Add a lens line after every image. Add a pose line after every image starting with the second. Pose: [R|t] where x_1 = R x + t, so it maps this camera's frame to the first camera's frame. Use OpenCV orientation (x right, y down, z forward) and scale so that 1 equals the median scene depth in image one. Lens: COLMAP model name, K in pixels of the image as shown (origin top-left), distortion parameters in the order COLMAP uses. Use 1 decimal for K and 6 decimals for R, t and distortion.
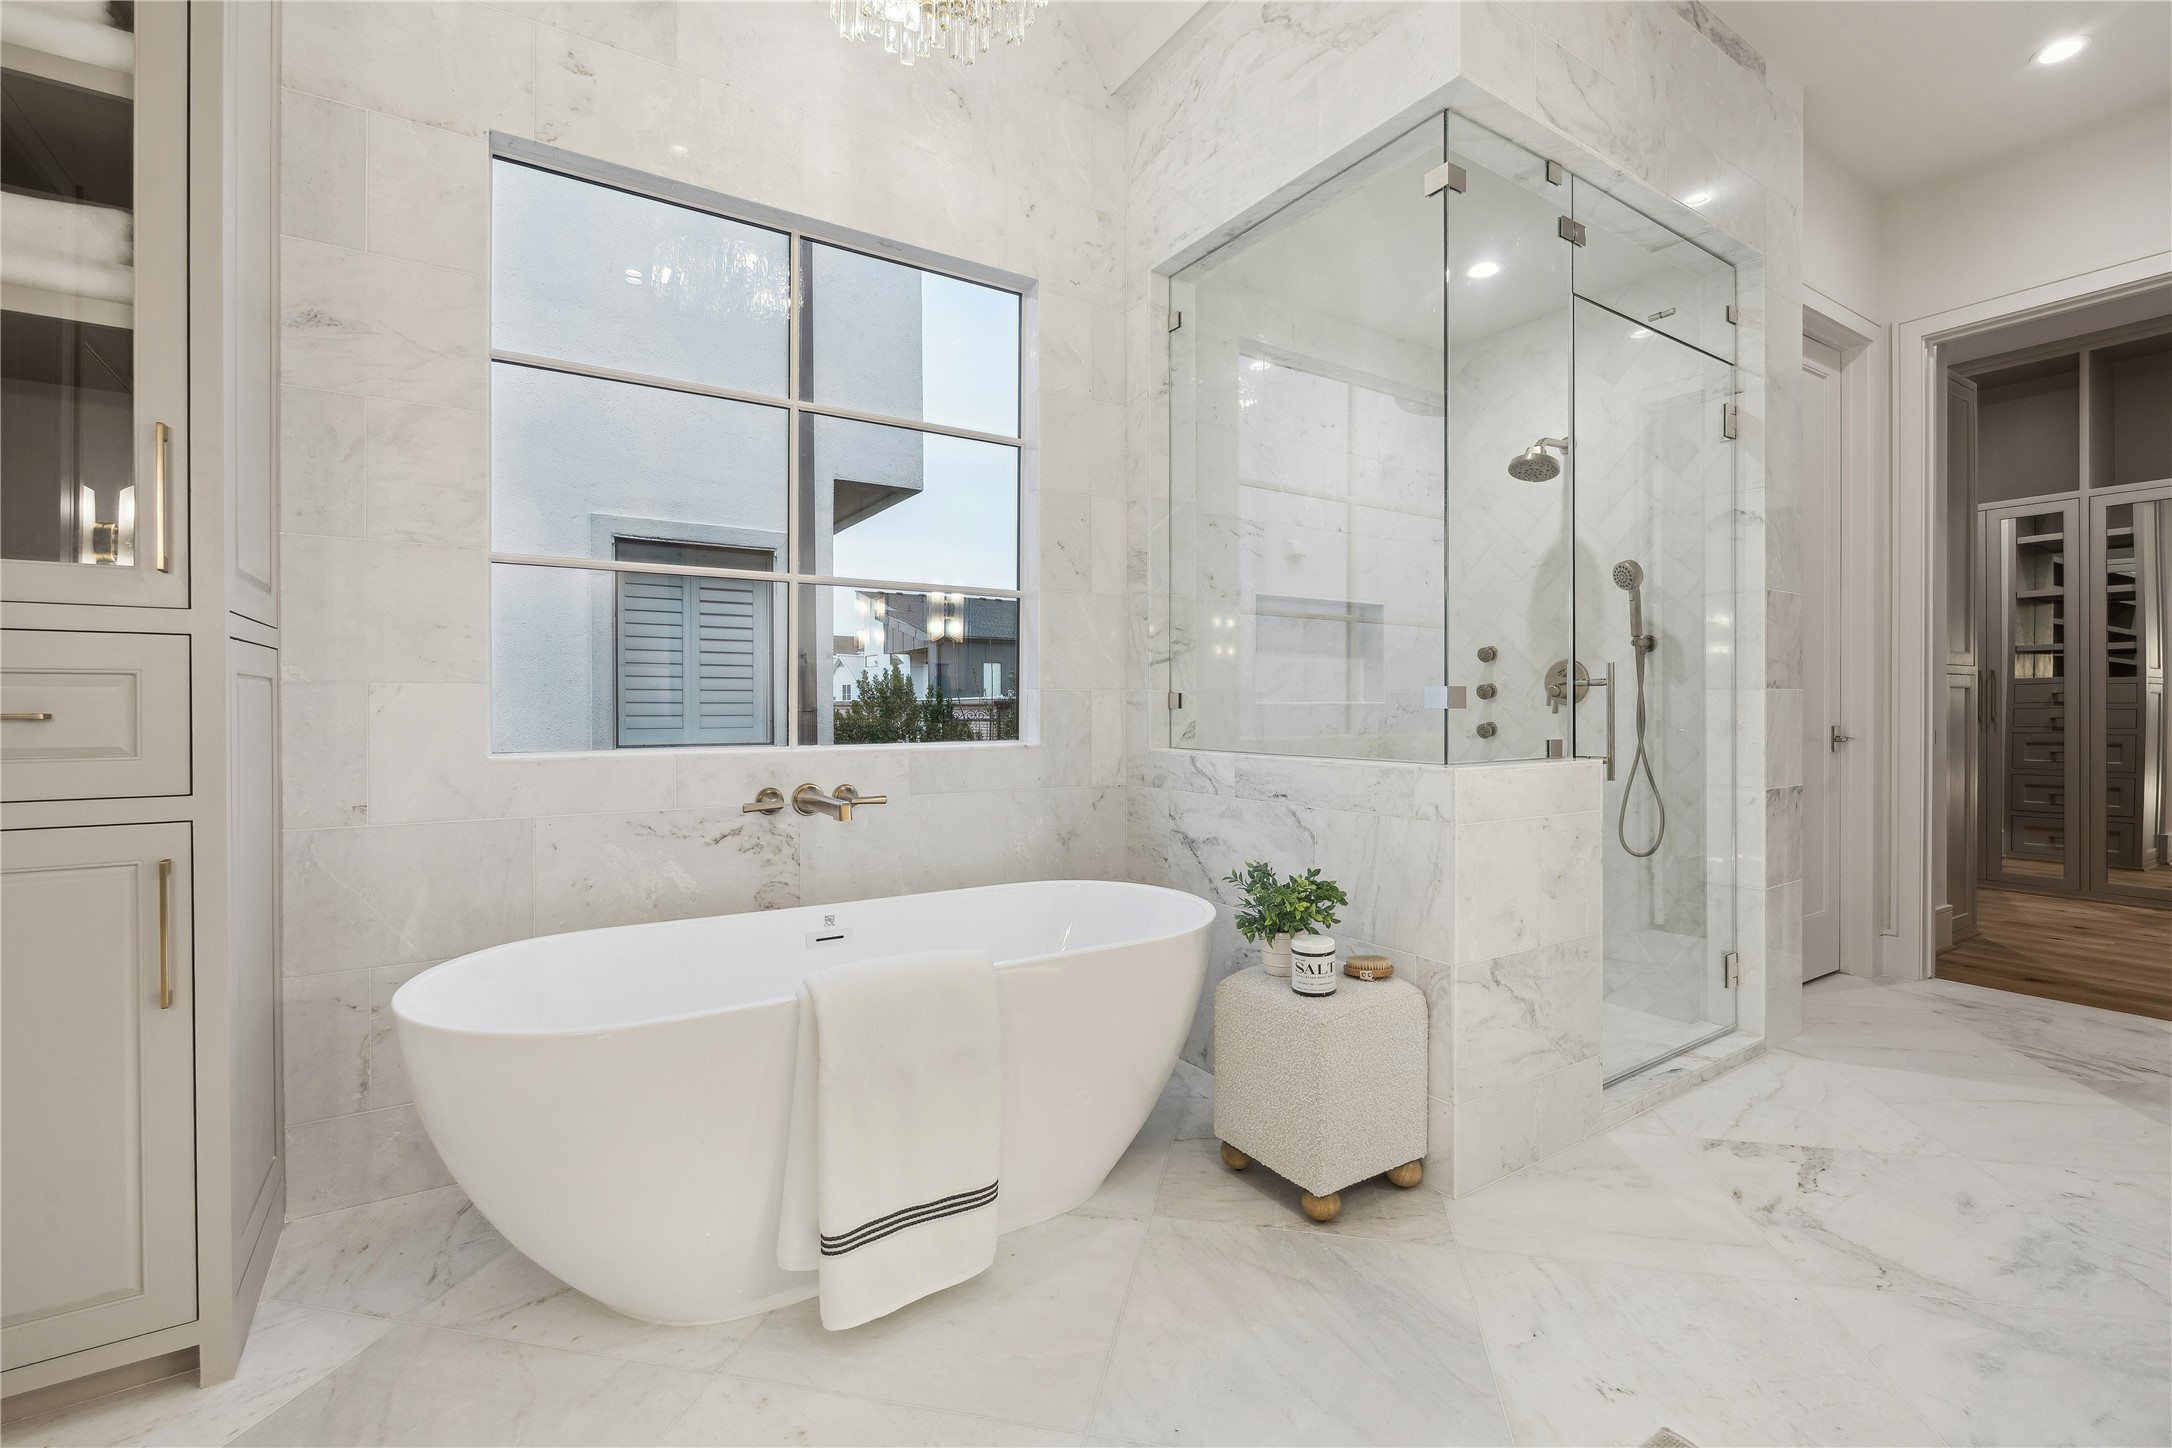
lens RADIAL K [[942.3, 0, 1090.3], [0, 942.3, 710.8], [0, 0, 1]] dist [-0.002416, -0.004294]
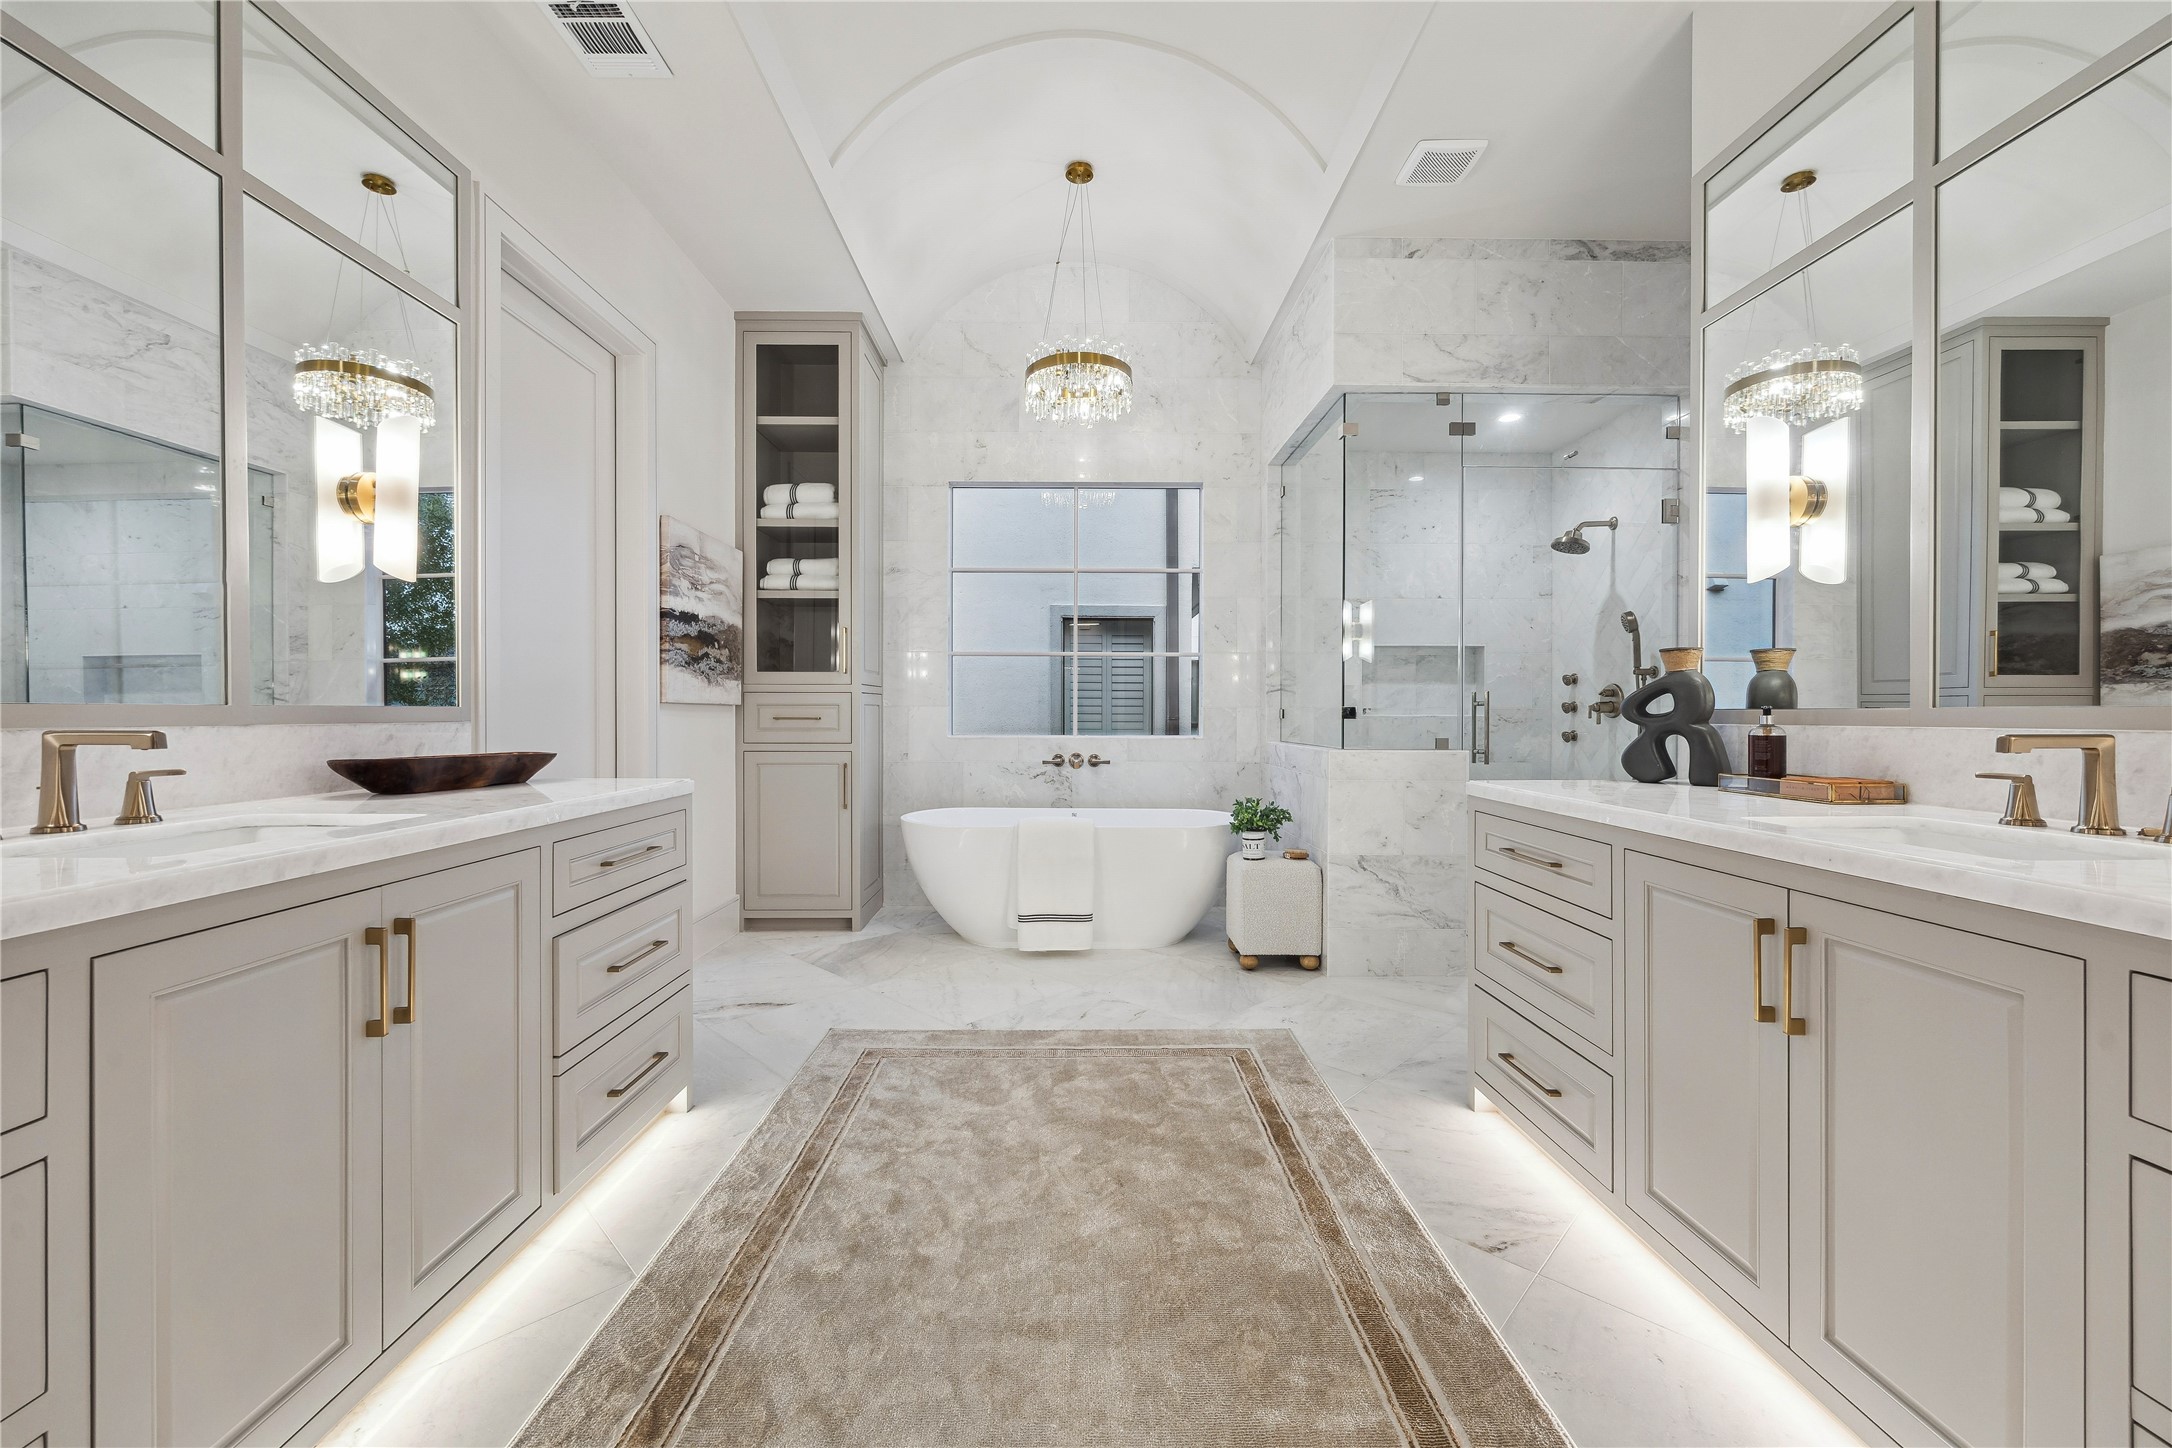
lens RADIAL K [[868.9, 0, 1086.0], [0, 868.9, 724.0], [0, 0, 1]] dist [0.000111, -0.000006]
pose [[0.842022, 0.010405, -0.539343, 0.854110], [-0.007705, 0.999944, 0.007263, -0.001265], [0.539389, -0.001960, 0.842055, -0.691427]]
